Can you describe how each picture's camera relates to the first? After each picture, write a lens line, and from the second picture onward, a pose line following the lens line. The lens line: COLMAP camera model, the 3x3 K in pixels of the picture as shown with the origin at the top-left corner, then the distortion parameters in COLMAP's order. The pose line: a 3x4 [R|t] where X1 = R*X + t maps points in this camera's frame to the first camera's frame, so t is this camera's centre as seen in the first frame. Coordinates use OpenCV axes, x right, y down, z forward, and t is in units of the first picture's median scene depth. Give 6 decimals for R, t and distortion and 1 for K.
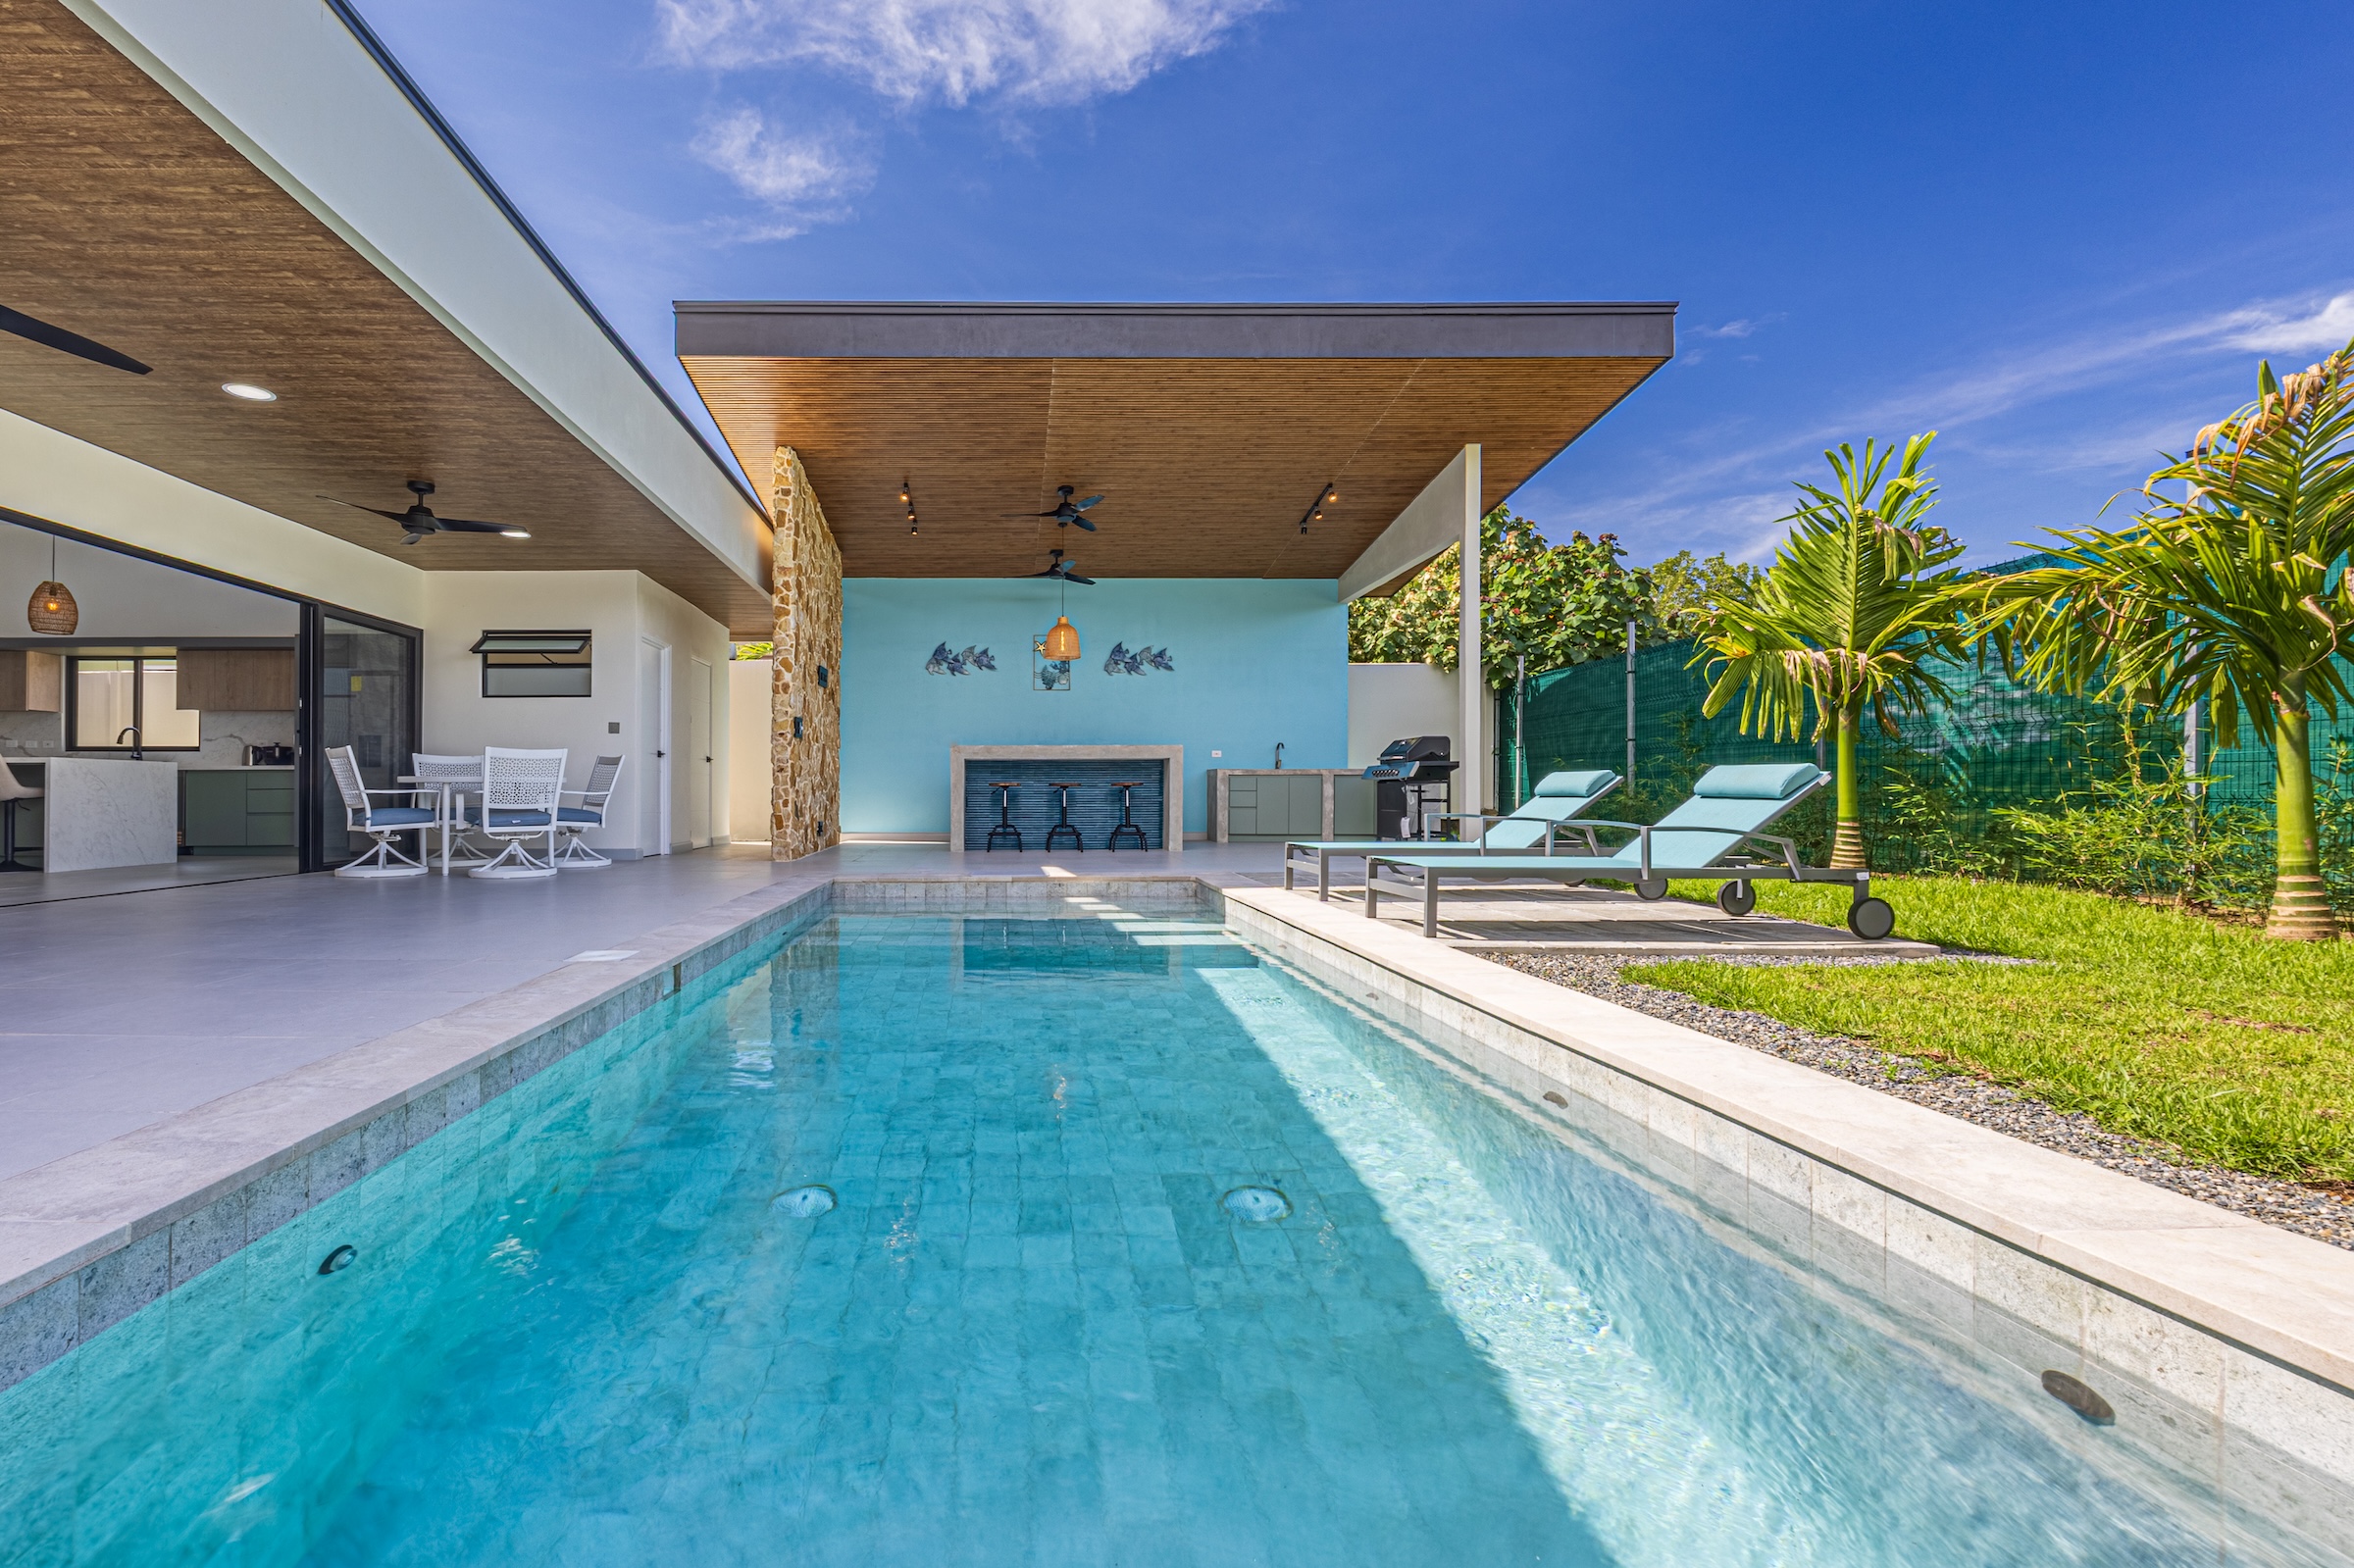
lens RADIAL K [[984.4, 0, 1002.2], [0, 984.4, 797.5], [0, 0, 1]] dist [-0.003351, 0.000692]
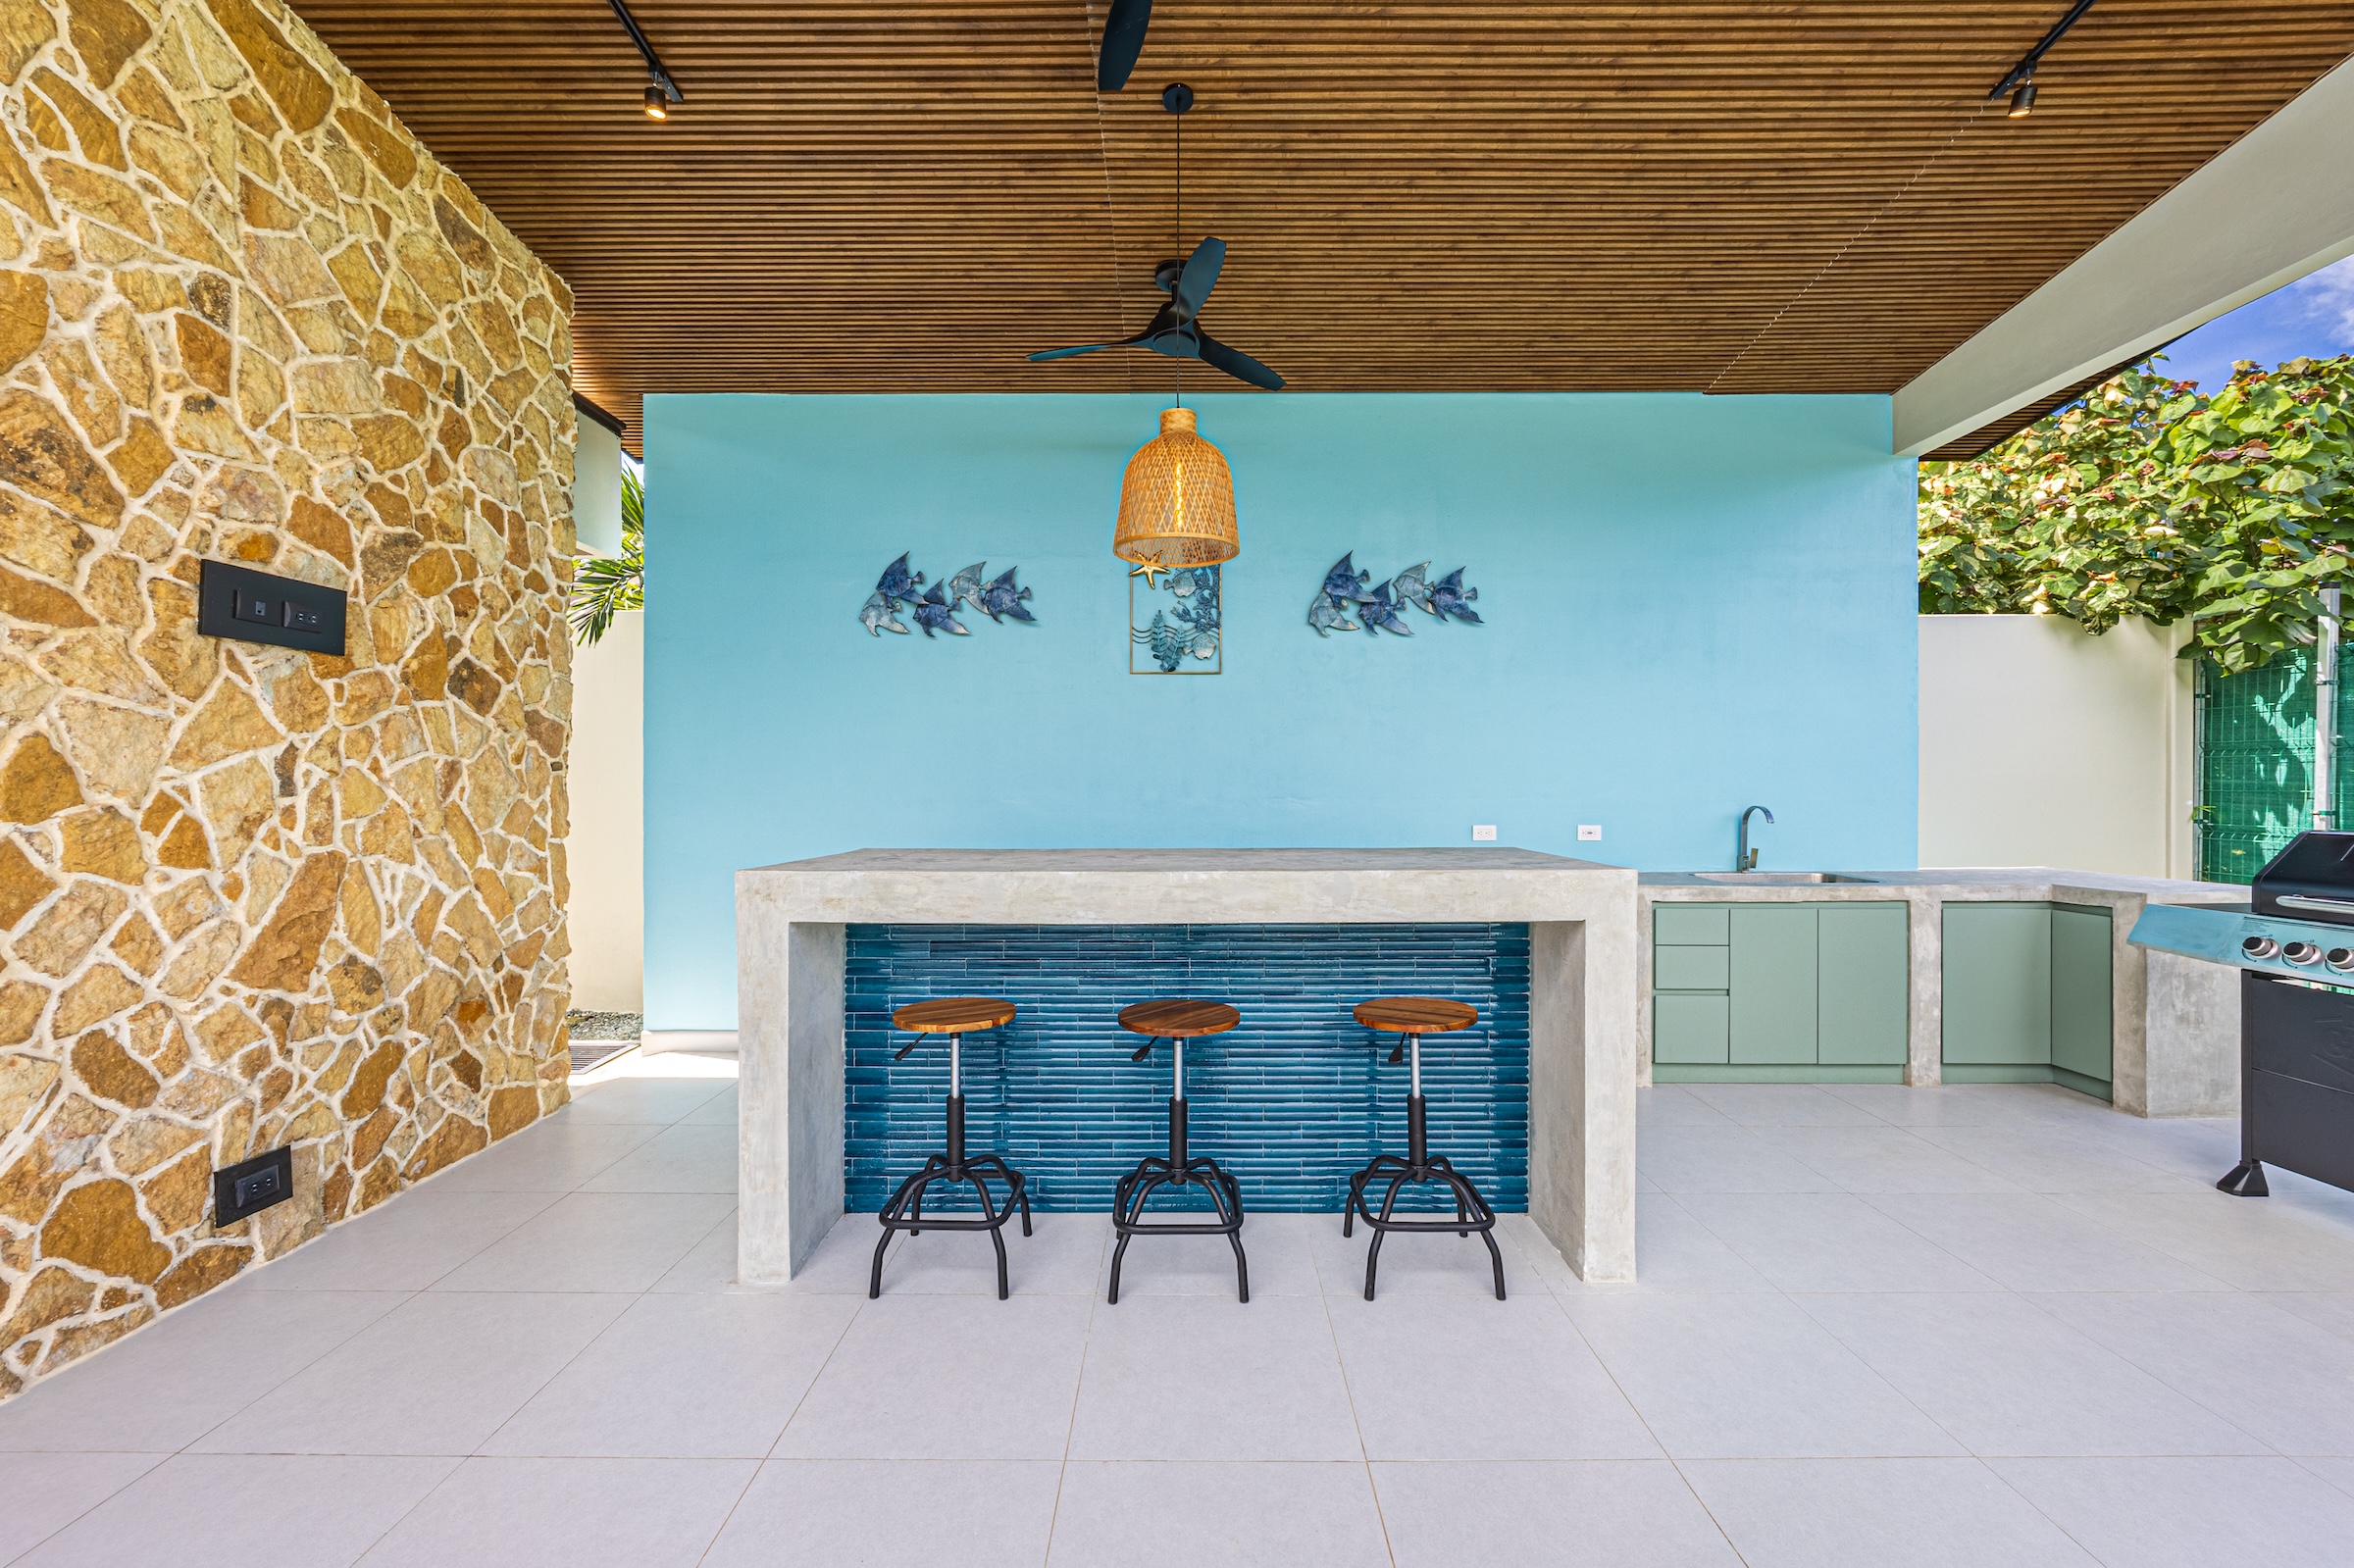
lens RADIAL K [[940.2, 0, 1180.8], [0, 940.2, 780.7], [0, 0, 1]] dist [0.000124, -0.000369]
pose [[0.999999, -0.000926, 0.000656, 0.071302], [0.000934, 0.999915, -0.013040, -0.082631], [-0.000644, 0.013041, 0.999915, 0.845679]]
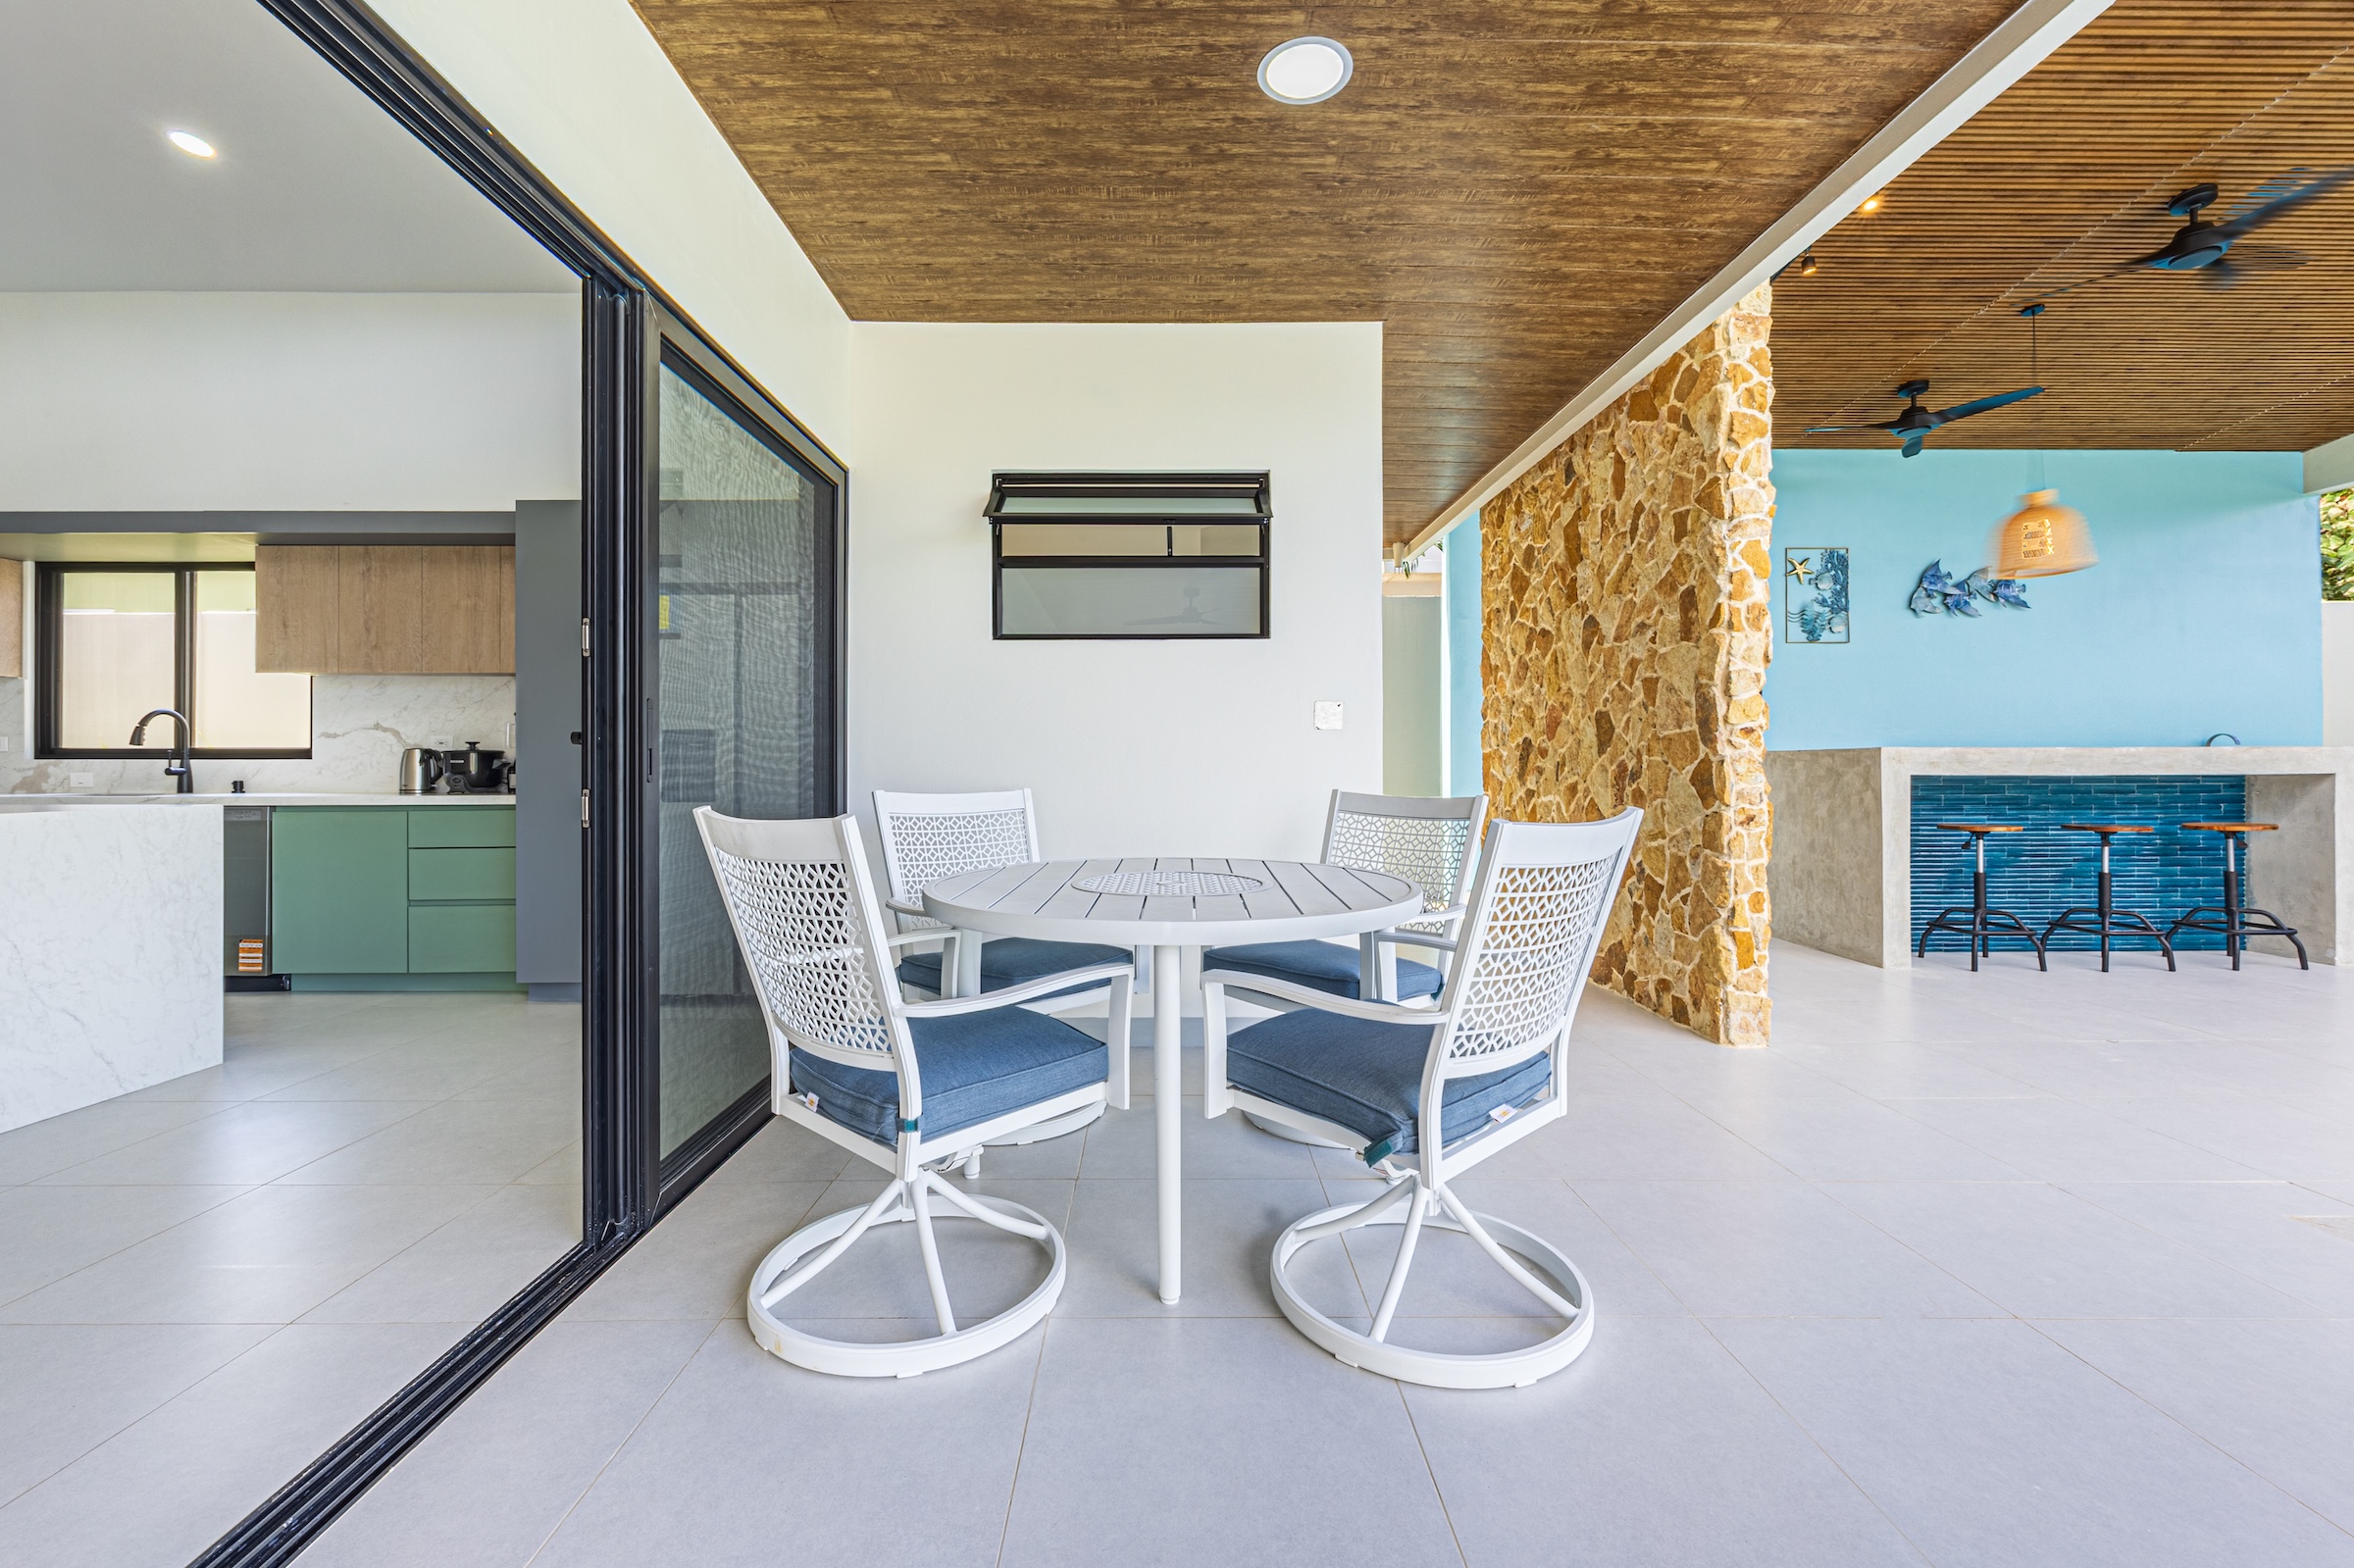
lens RADIAL K [[940.2, 0, 1185.1], [0, 940.2, 760.9], [0, 0, 1]] dist [0.000124, -0.000369]
pose [[0.999938, -0.000621, 0.011102, -0.450646], [0.000672, 0.999989, -0.004605, -0.049870], [-0.011099, 0.004612, 0.999928, 0.612011]]
